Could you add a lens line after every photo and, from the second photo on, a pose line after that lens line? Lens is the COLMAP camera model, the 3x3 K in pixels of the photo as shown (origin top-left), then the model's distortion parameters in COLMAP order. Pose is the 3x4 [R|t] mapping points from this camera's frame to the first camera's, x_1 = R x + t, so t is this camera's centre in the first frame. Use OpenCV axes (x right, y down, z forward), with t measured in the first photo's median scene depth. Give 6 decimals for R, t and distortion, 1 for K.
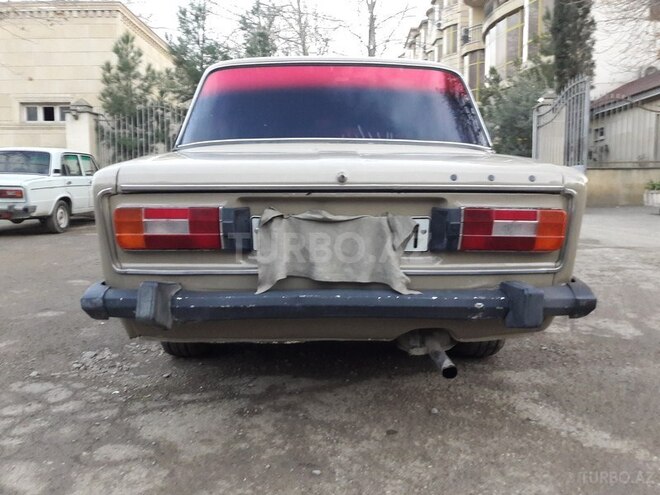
lens RADIAL K [[536.1, 0, 330.0], [0, 536.1, 247.5], [0, 0, 1]] dist [0.060803, -0.099775]
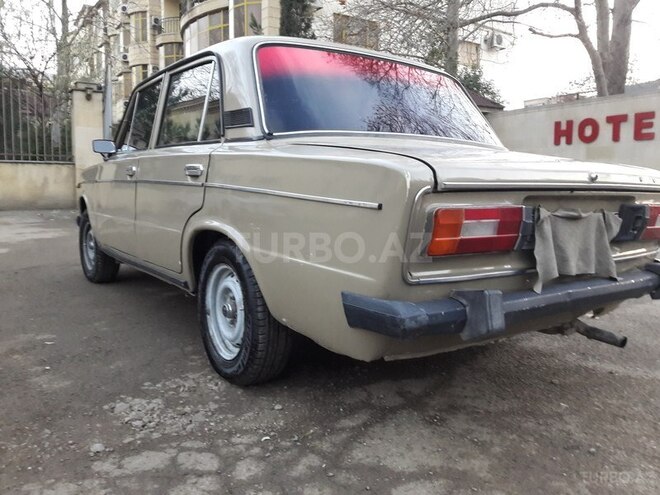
lens RADIAL K [[538.5, 0, 333.3], [0, 538.5, 244.9], [0, 0, 1]] dist [0.058107, -0.098701]
pose [[0.829302, -0.050754, 0.556490, -0.814021], [0.048049, 0.998655, 0.019477, -0.032065], [-0.556730, 0.010587, 0.830626, 0.299213]]
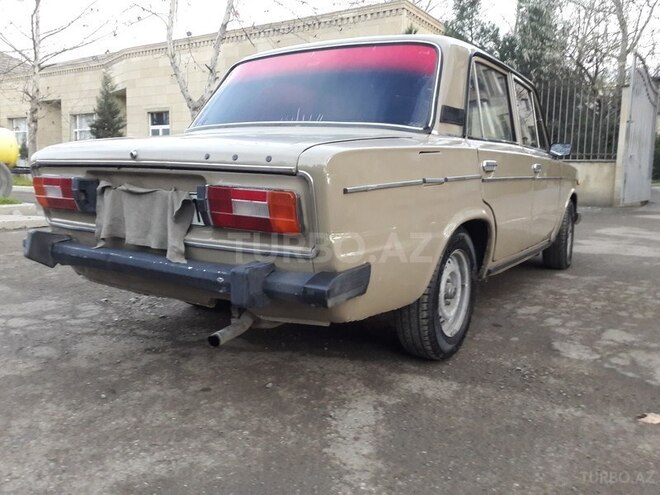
lens RADIAL K [[530.3, 0, 330.0], [0, 530.3, 247.5], [0, 0, 1]] dist [0.079743, -0.112485]
pose [[0.830180, 0.099207, -0.548597, 0.814397], [-0.086938, 0.995038, 0.048379, -0.018998], [0.550675, 0.007531, 0.834686, 0.207000]]
